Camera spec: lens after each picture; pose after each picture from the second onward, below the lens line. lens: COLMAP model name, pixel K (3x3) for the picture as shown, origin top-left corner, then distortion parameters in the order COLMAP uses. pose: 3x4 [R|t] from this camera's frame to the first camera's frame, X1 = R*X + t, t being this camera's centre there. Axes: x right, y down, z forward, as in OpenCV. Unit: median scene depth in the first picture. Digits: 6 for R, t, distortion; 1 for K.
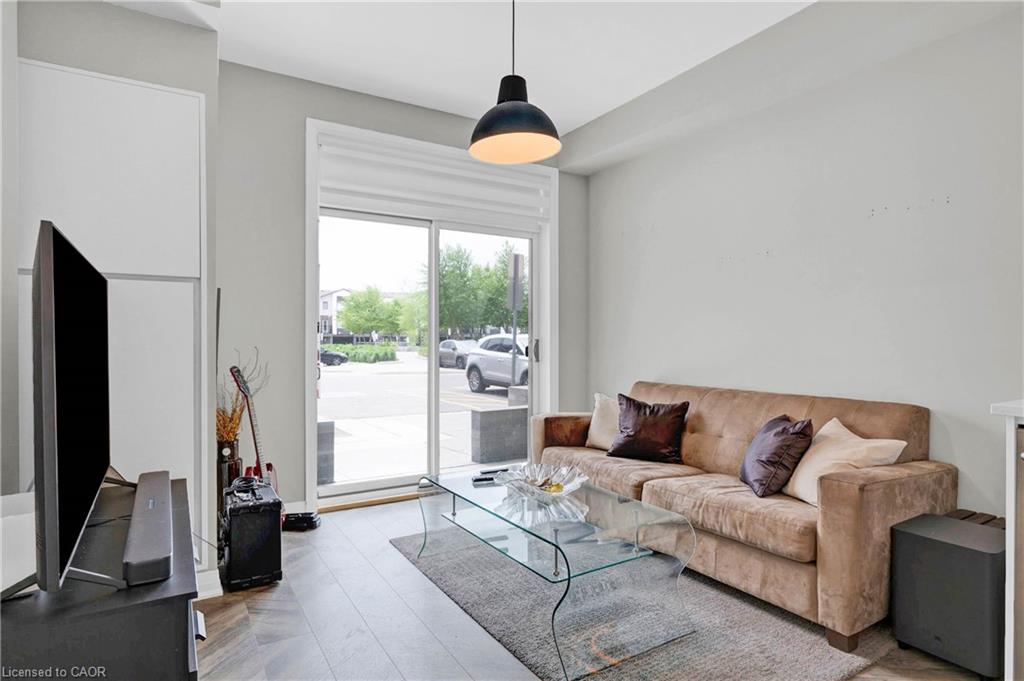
lens RADIAL K [[552.8, 0, 508.9], [0, 552.8, 346.3], [0, 0, 1]] dist [-0.001613, -0.000421]
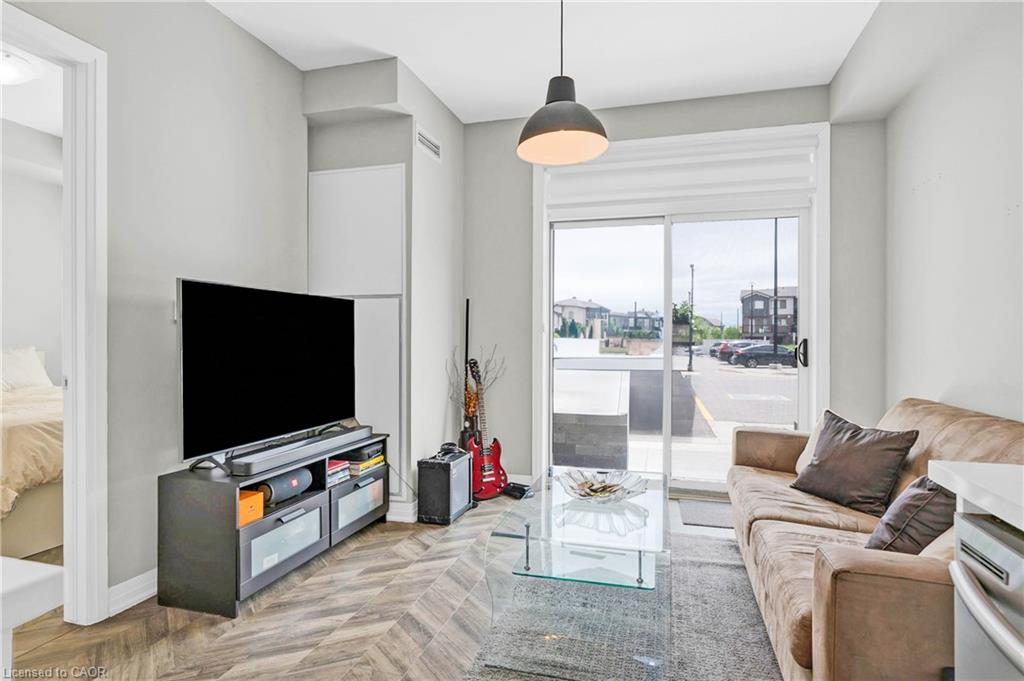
lens RADIAL K [[563.7, 0, 512.0], [0, 563.7, 340.5], [0, 0, 1]] dist [-0.003211, -0.000610]
pose [[0.674275, 0.004510, -0.738467, 0.504789], [-0.010026, 0.999945, -0.003048, -0.003200], [0.738412, 0.009458, 0.674283, 0.165815]]
